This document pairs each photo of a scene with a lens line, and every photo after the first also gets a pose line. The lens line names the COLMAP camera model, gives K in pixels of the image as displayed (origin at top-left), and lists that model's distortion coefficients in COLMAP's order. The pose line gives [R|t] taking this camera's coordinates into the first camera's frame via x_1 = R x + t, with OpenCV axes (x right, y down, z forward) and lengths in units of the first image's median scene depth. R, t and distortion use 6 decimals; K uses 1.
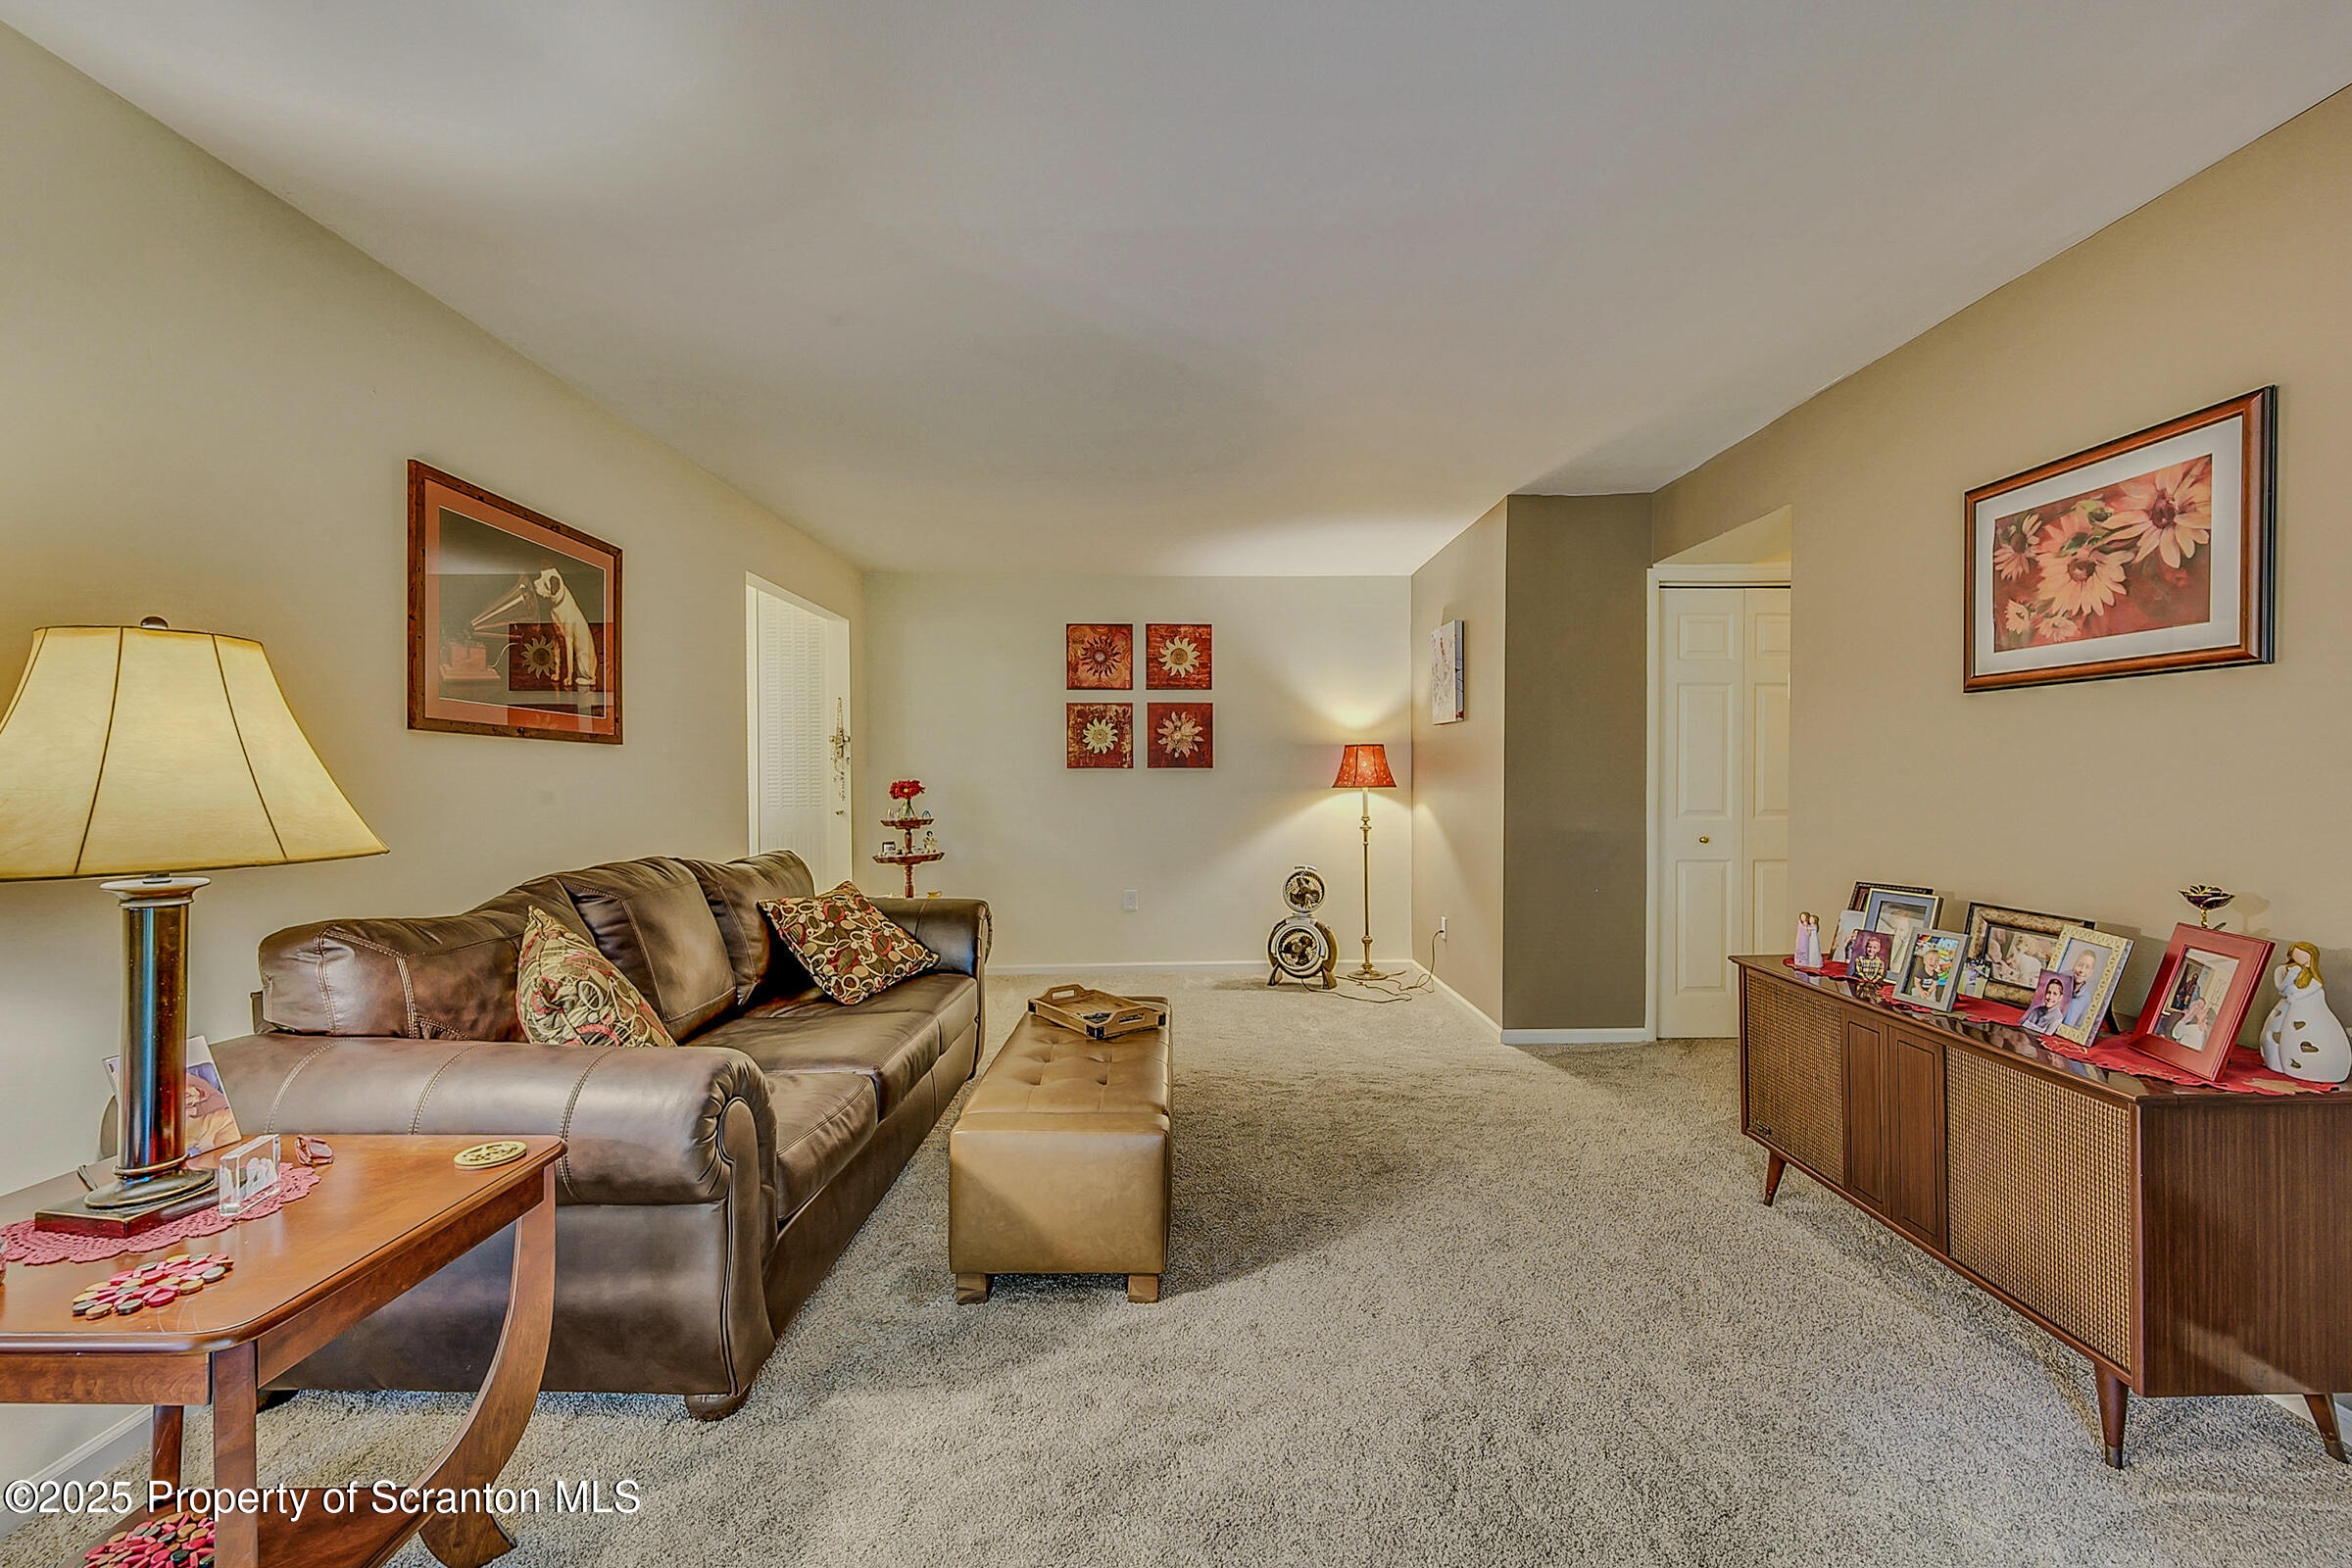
lens RADIAL K [[1125.3, 0, 1176.0], [0, 1125.3, 784.0], [0, 0, 1]] dist [0.000106, 0.000441]
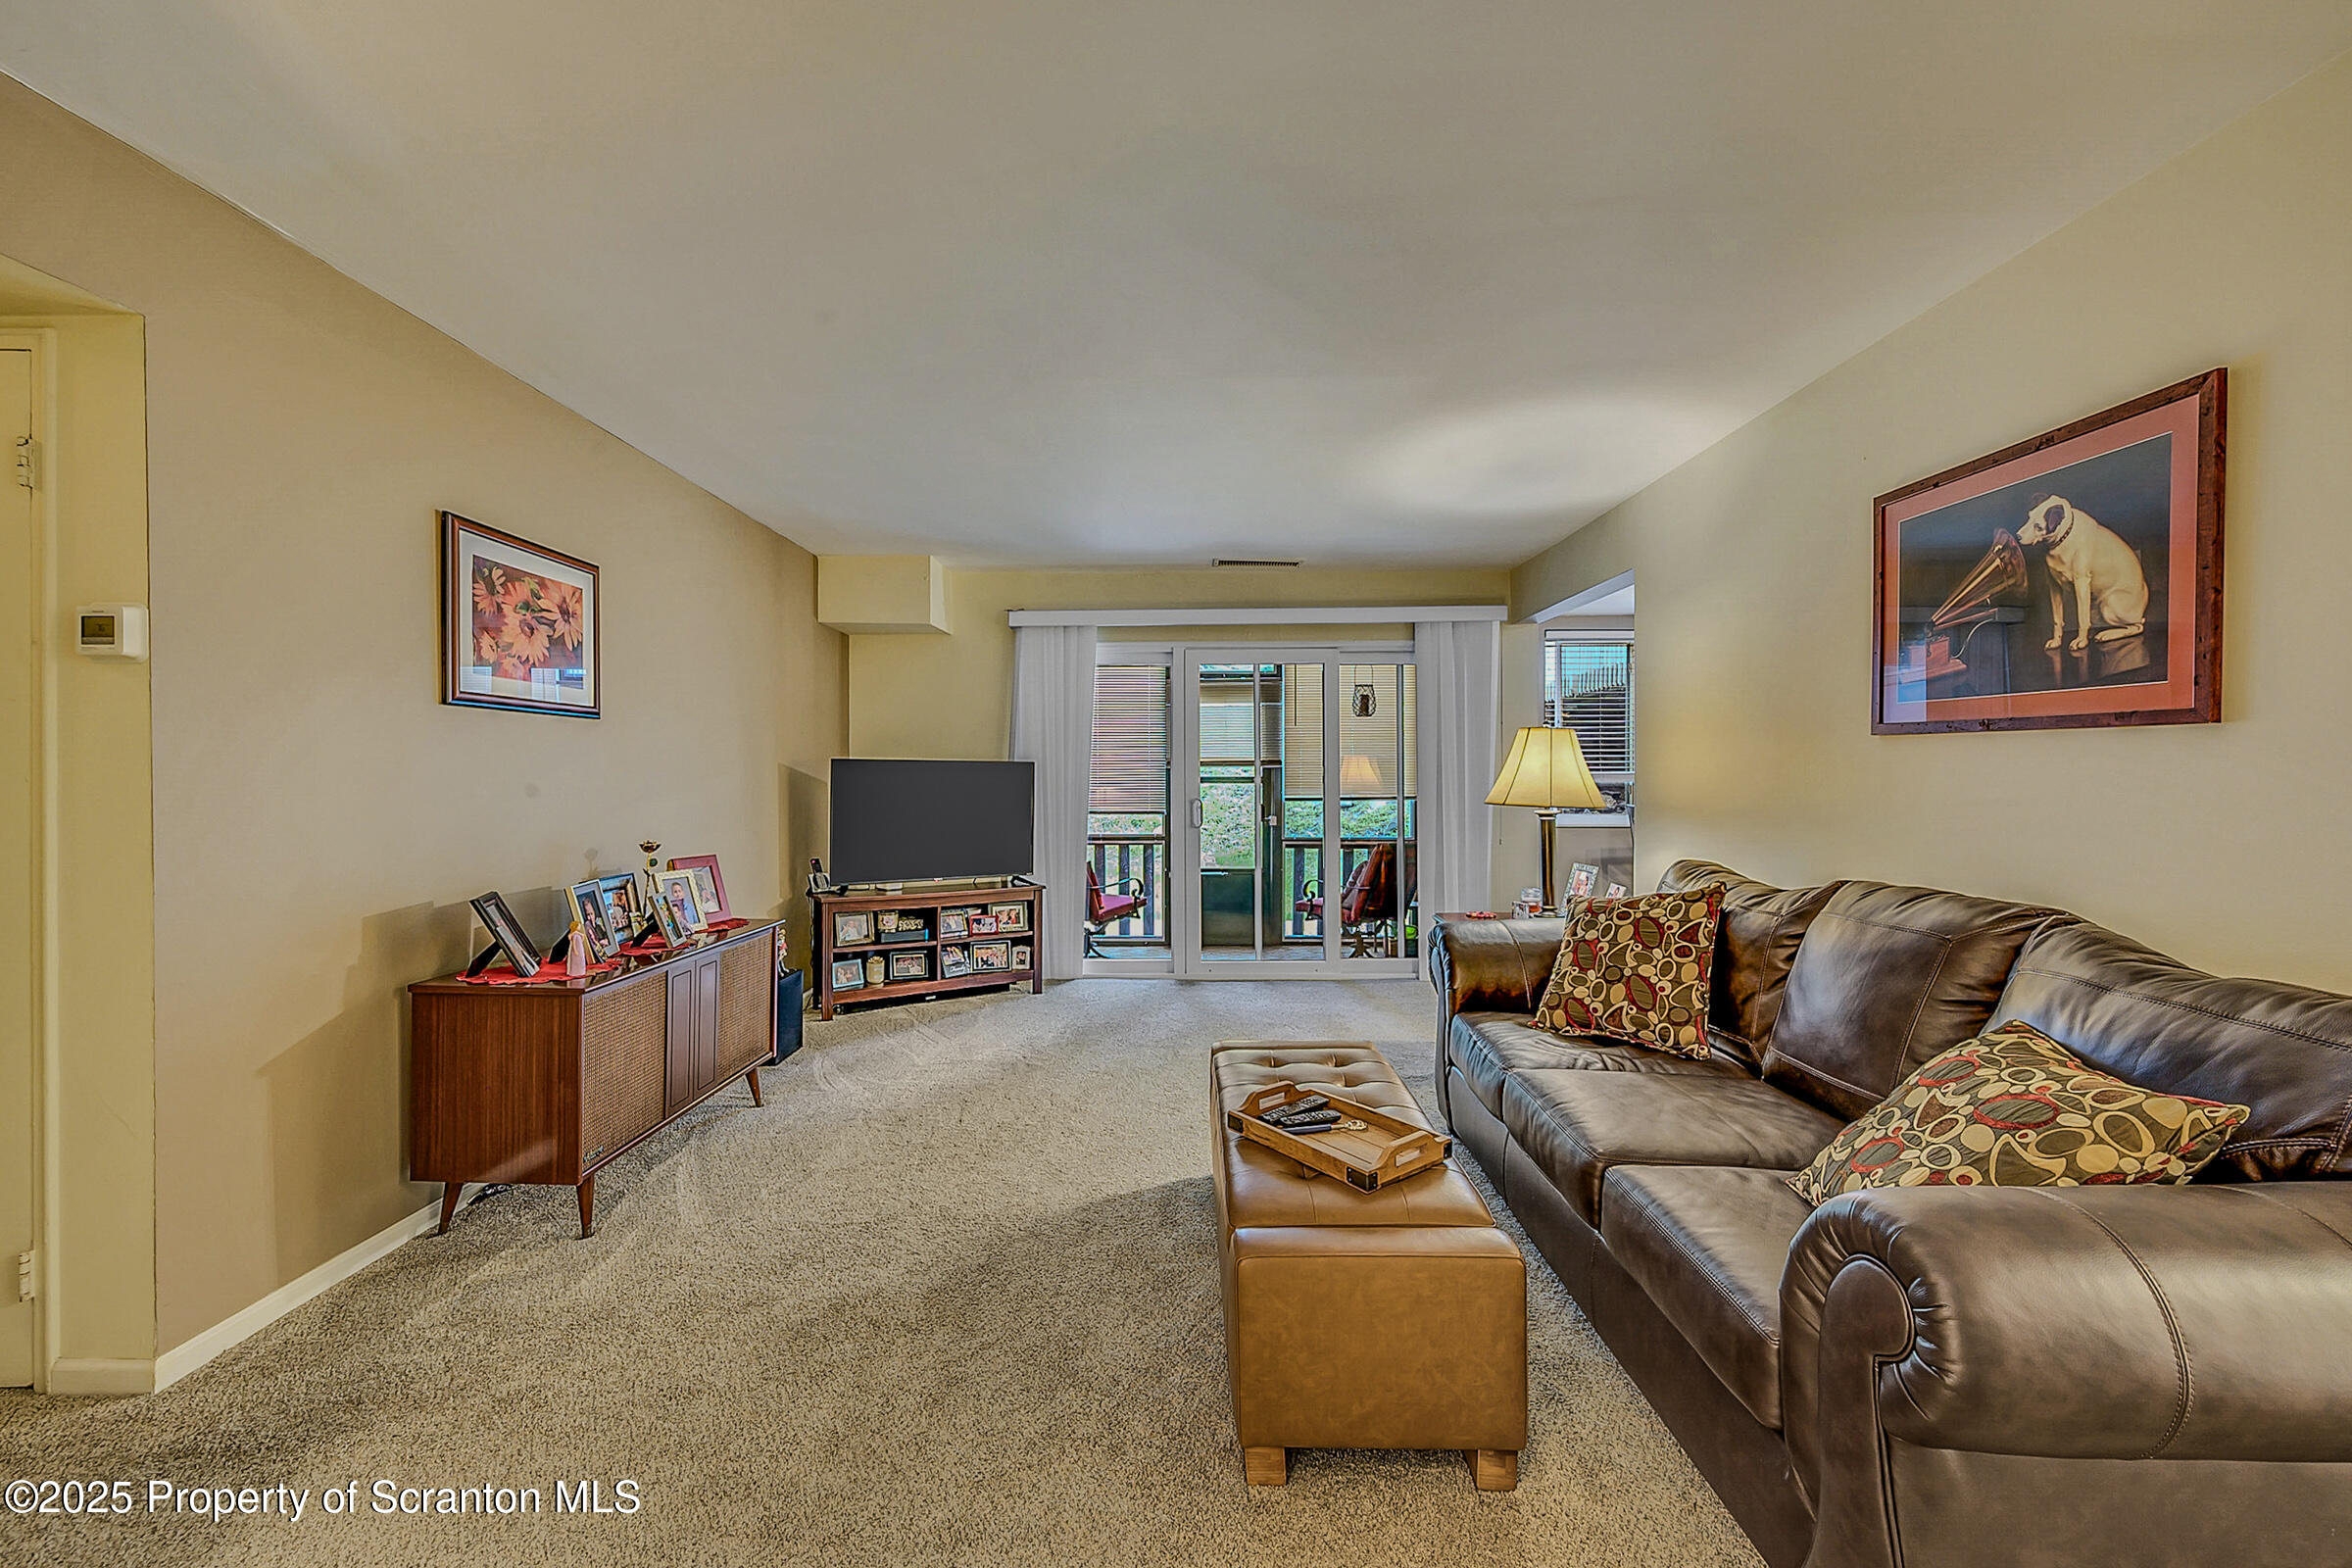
lens RADIAL K [[1125.3, 0, 1176.0], [0, 1125.3, 784.0], [0, 0, 1]] dist [0.000106, 0.000441]
pose [[-0.999960, 0.005682, 0.006868, 0.022153], [0.005831, 0.999743, 0.021921, -0.027841], [-0.006742, 0.021961, -0.999736, 2.165409]]
